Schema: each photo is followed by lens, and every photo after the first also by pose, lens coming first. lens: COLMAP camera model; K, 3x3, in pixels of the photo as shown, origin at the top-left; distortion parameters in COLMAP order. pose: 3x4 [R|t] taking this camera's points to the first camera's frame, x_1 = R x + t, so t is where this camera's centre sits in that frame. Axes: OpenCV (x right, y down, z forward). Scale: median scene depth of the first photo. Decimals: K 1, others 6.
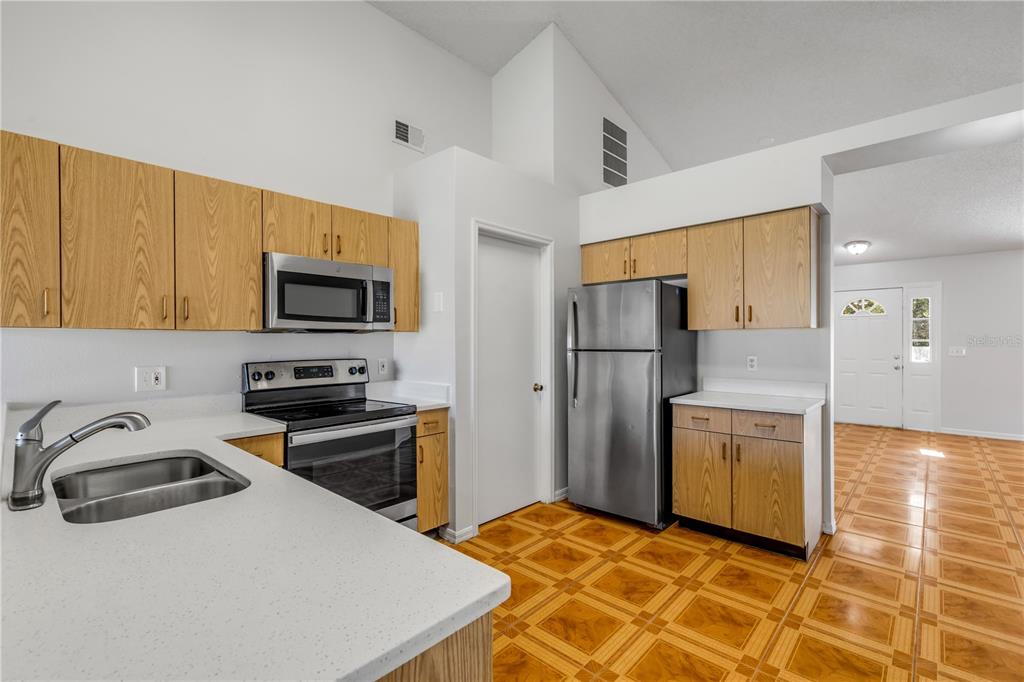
lens RADIAL K [[464.3, 0, 510.4], [0, 464.3, 342.0], [0, 0, 1]] dist [0.001325, -0.000393]
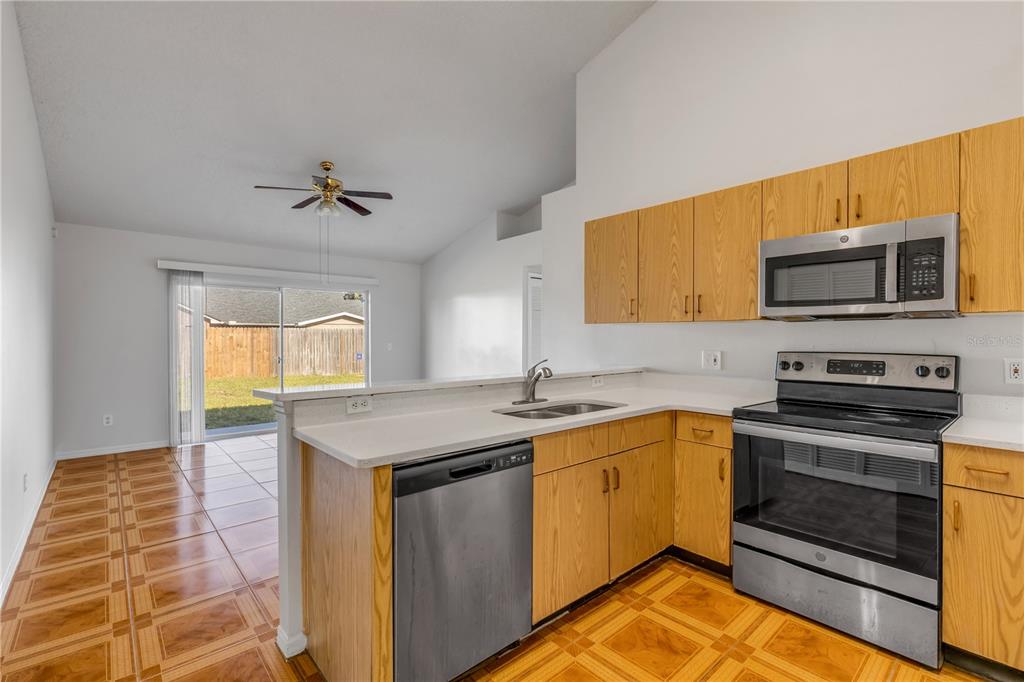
lens RADIAL K [[464.3, 0, 512.7], [0, 464.3, 339.5], [0, 0, 1]] dist [0.001325, -0.000393]
pose [[-0.103050, 0.008754, -0.994638, 0.383371], [-0.003871, 0.999950, 0.009202, 0.008696], [0.994669, 0.004799, -0.103011, 0.403378]]
